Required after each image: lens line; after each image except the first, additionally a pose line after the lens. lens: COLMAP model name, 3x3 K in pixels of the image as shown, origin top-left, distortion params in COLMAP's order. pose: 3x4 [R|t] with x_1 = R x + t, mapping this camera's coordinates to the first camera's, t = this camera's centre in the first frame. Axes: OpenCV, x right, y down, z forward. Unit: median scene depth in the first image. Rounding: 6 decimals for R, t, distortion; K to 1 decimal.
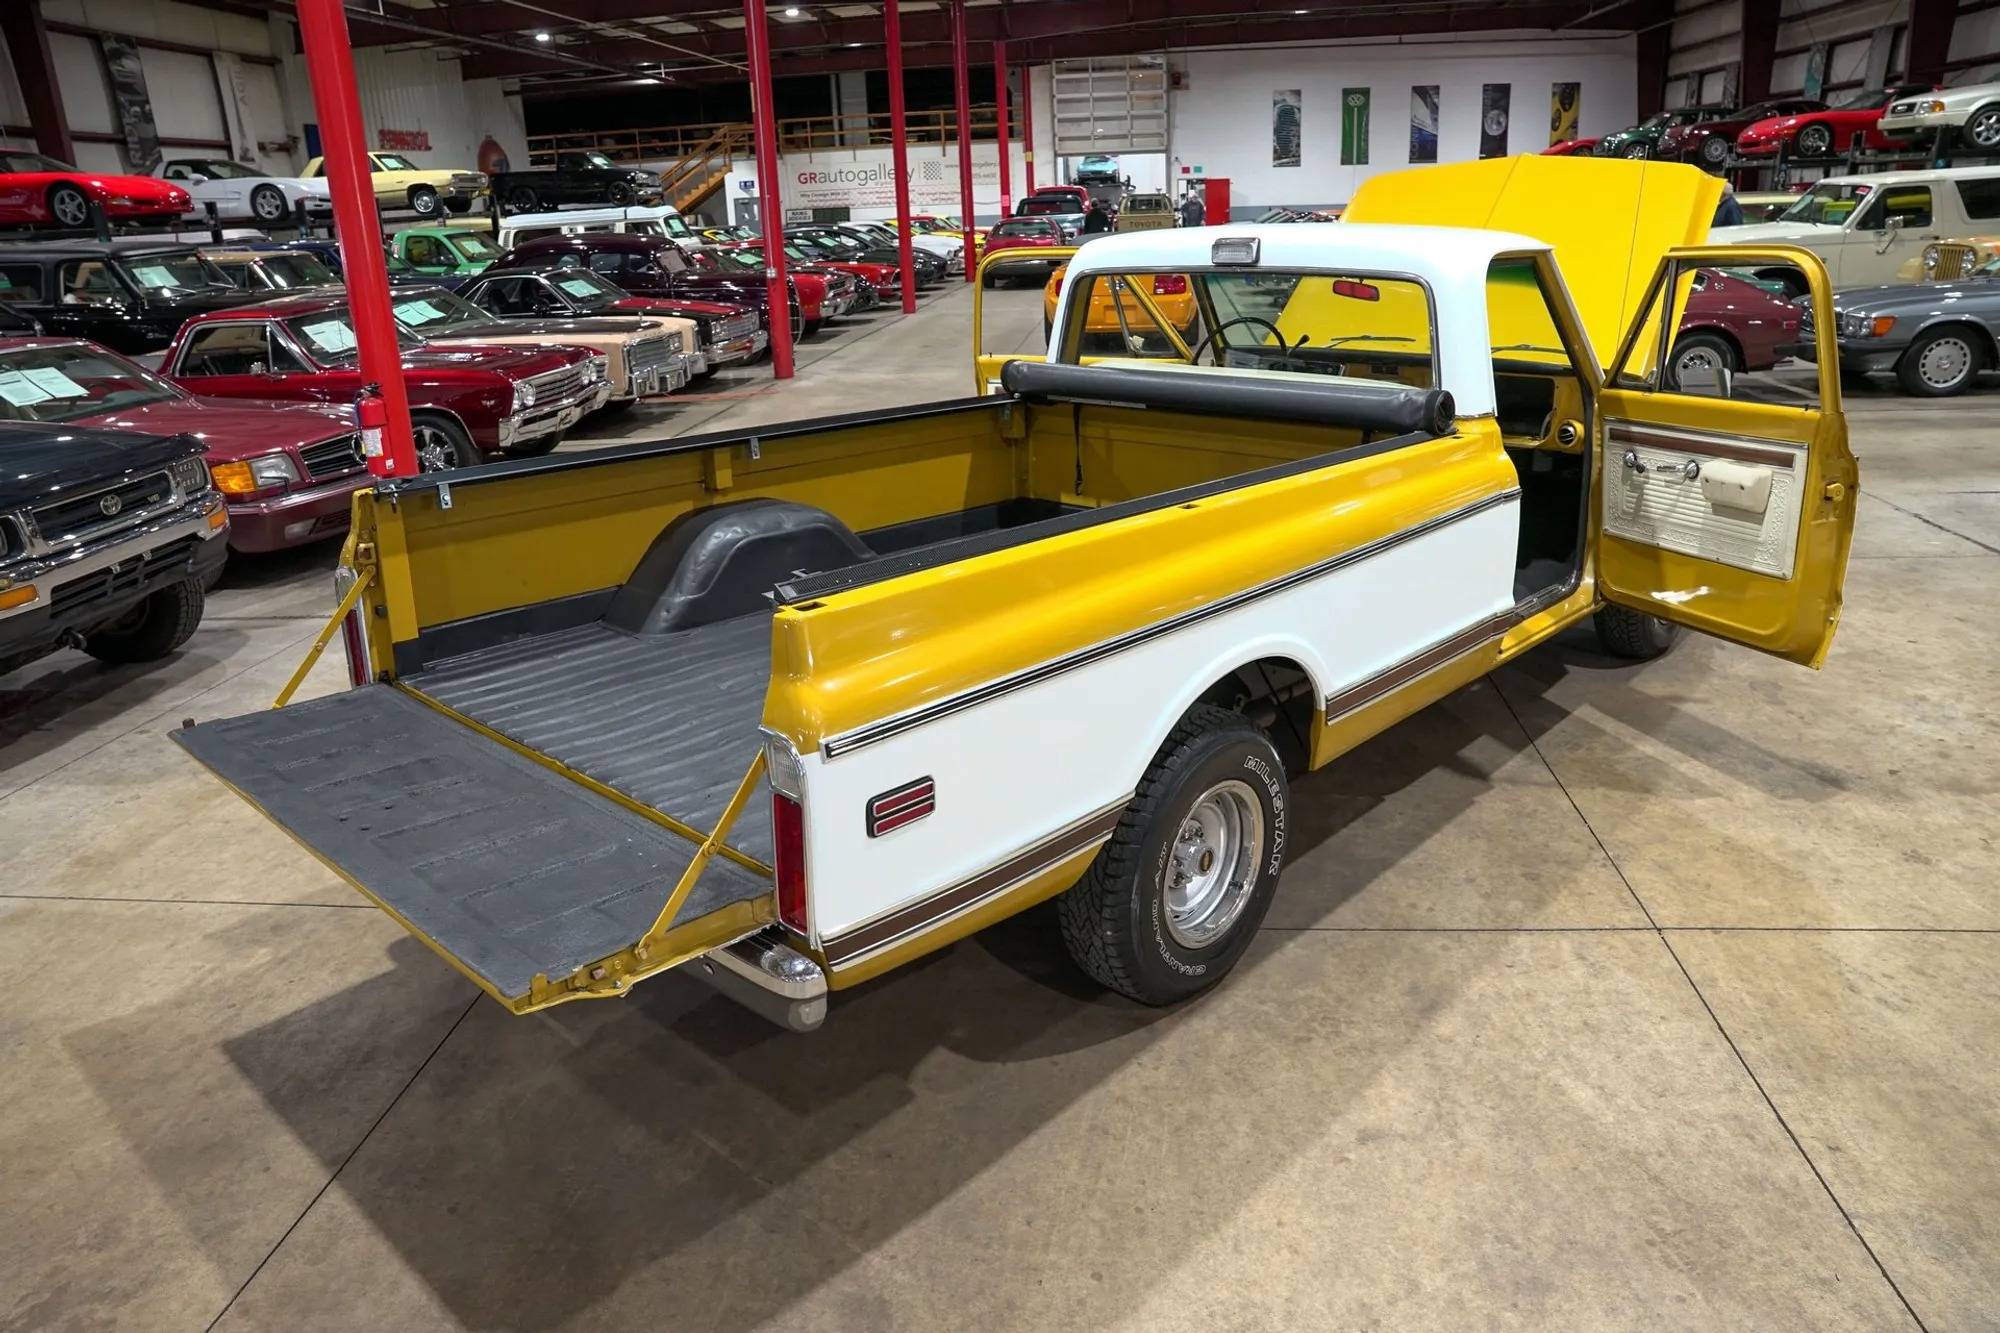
lens RADIAL K [[1369.8, 0, 1006.2], [0, 1369.8, 671.2], [0, 0, 1]] dist [-0.138435, 0.106924]
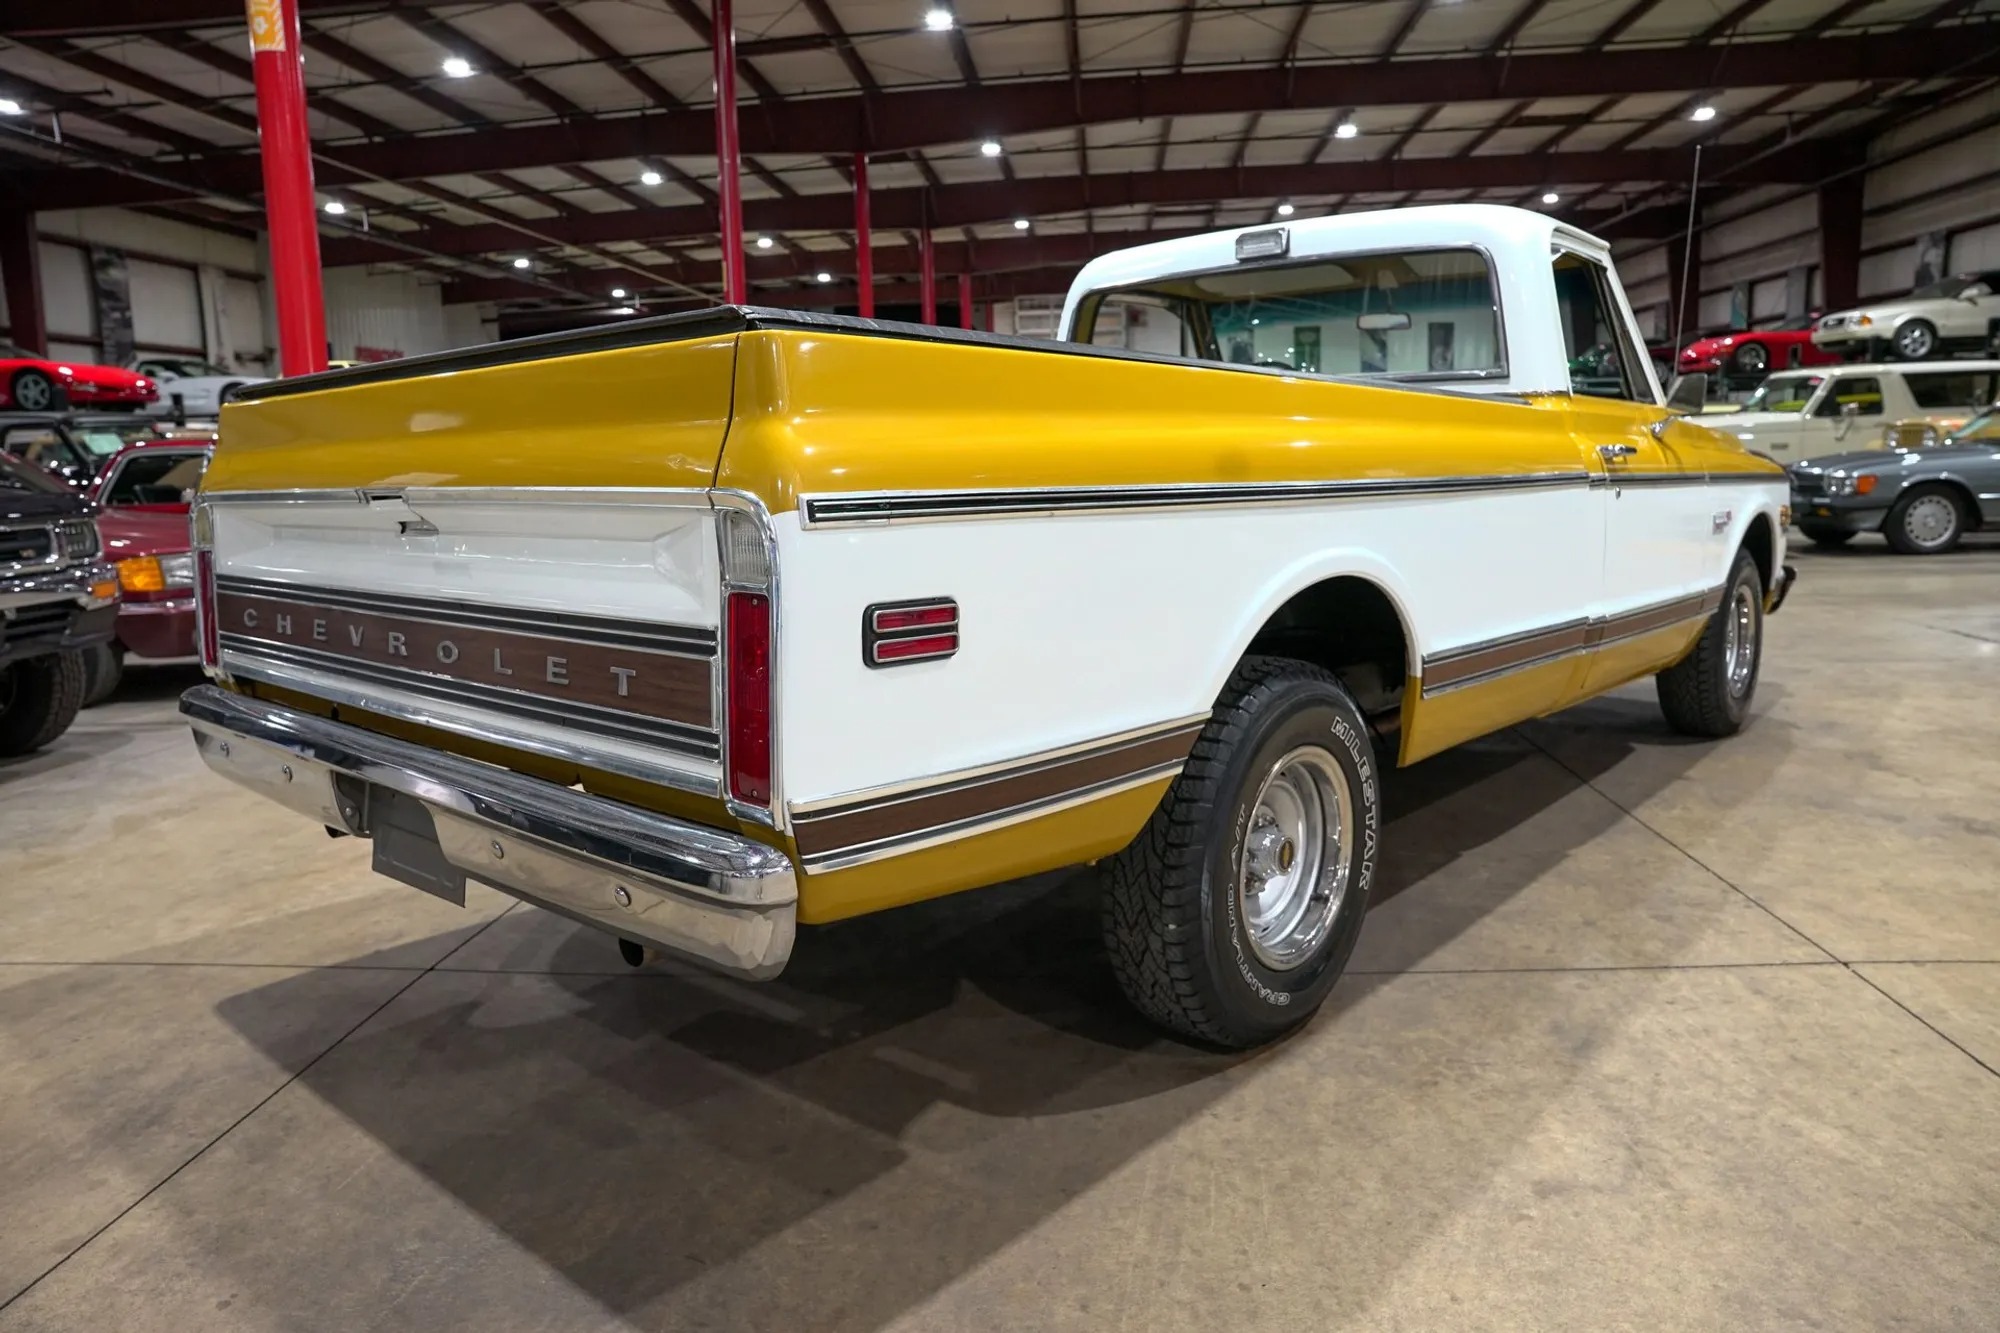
lens RADIAL K [[1369.8, 0, 1005.5], [0, 1369.8, 668.4], [0, 0, 1]] dist [-0.138435, 0.106924]
pose [[0.999542, 0.005470, 0.029774, -0.030804], [-0.000092, 0.984085, -0.177700, 0.147999], [-0.030272, 0.177616, 0.983634, 0.196288]]
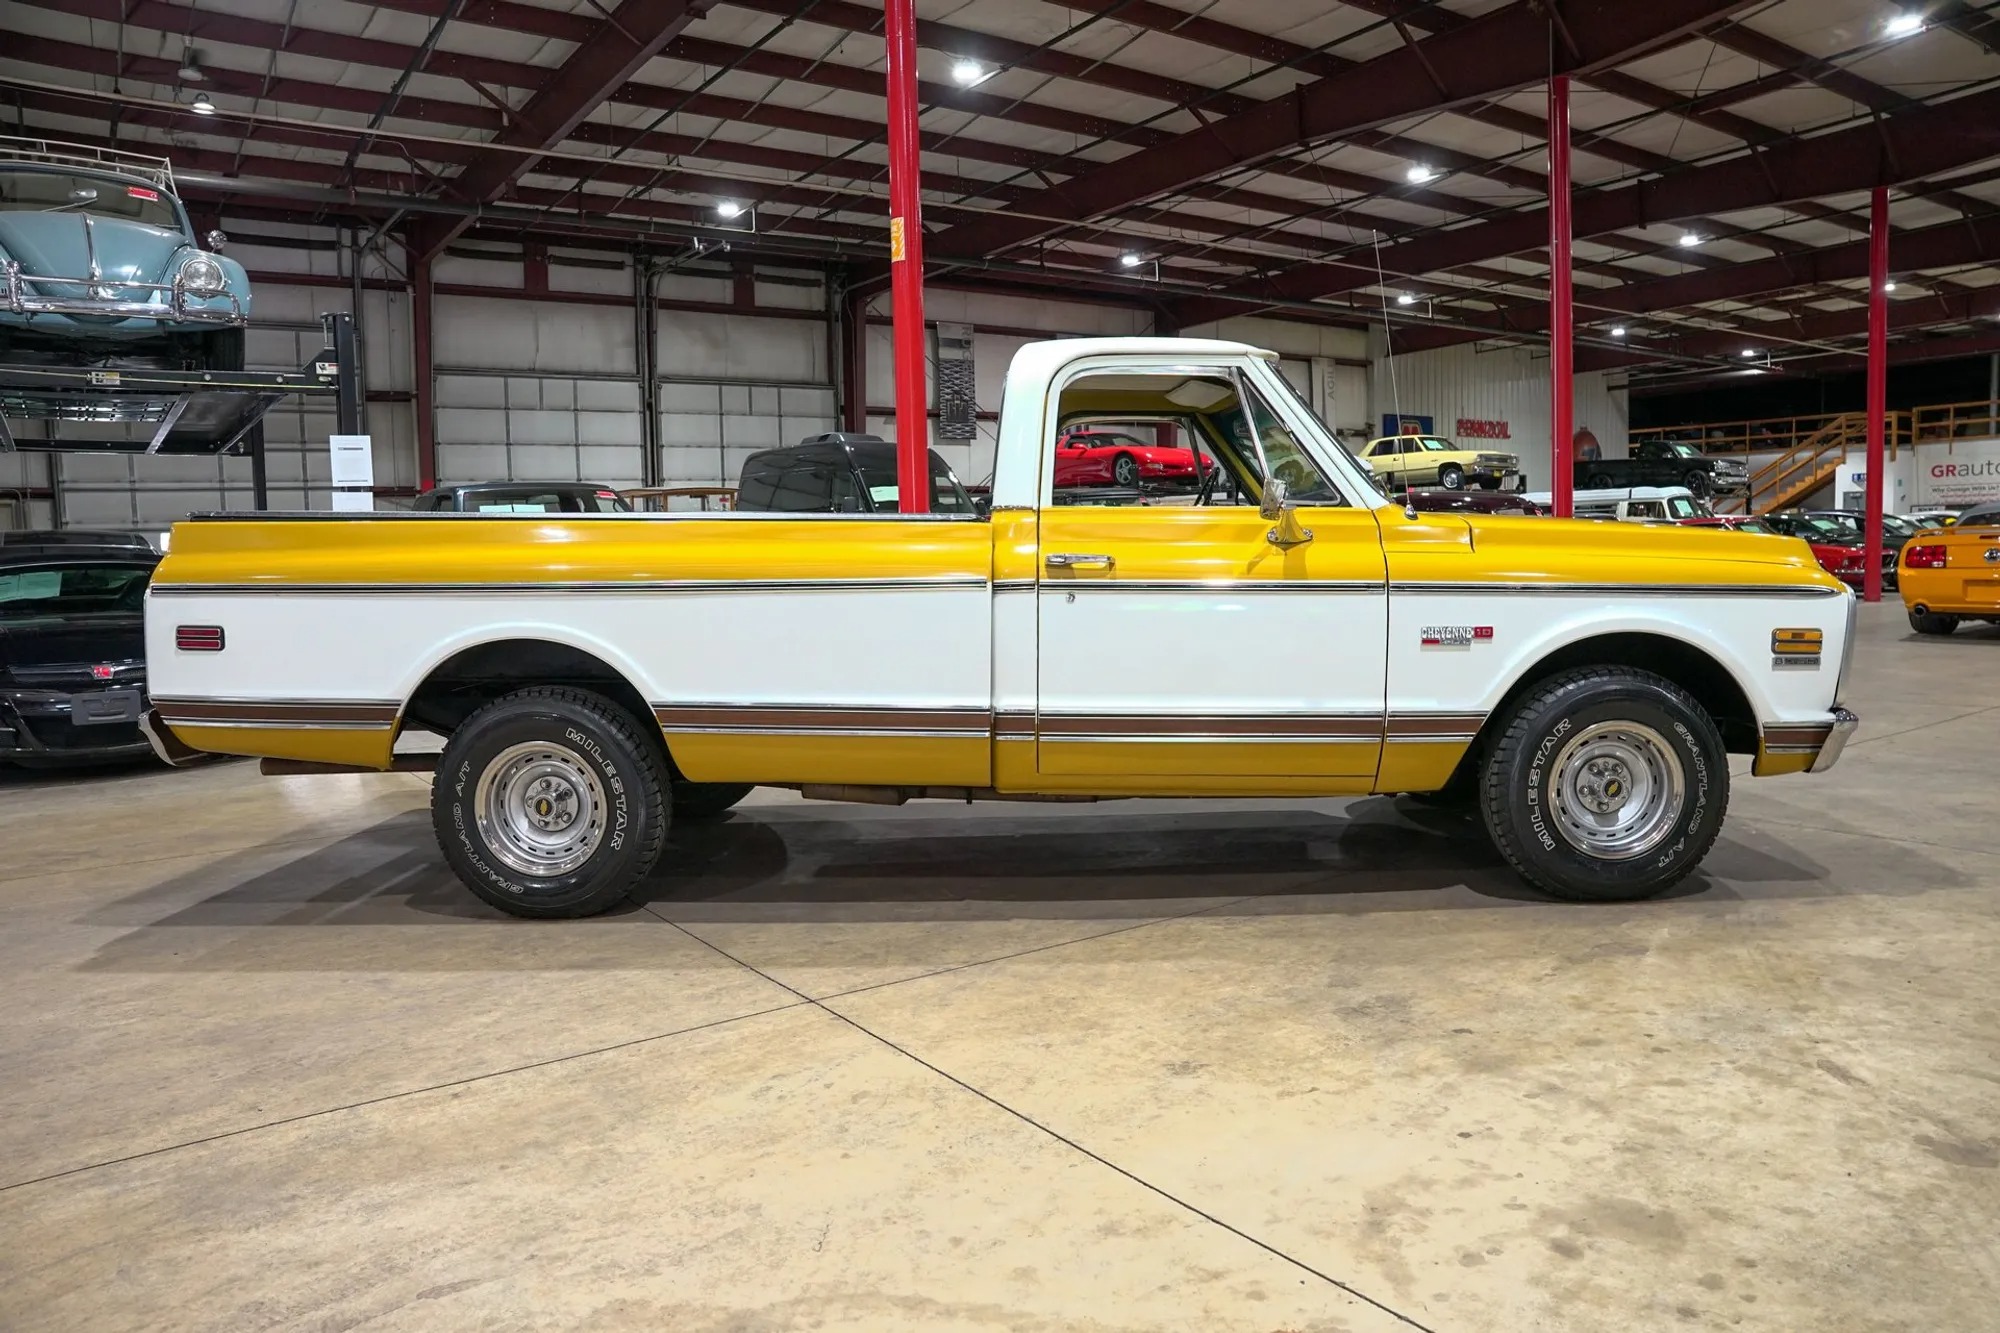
lens RADIAL K [[1369.8, 0, 992.0], [0, 1369.8, 665.6], [0, 0, 1]] dist [-0.138435, 0.106924]
pose [[0.659130, 0.090605, -0.746551, 1.163032], [-0.252064, 0.961909, -0.105805, 0.034099], [0.708528, 0.257918, 0.656861, 0.375059]]
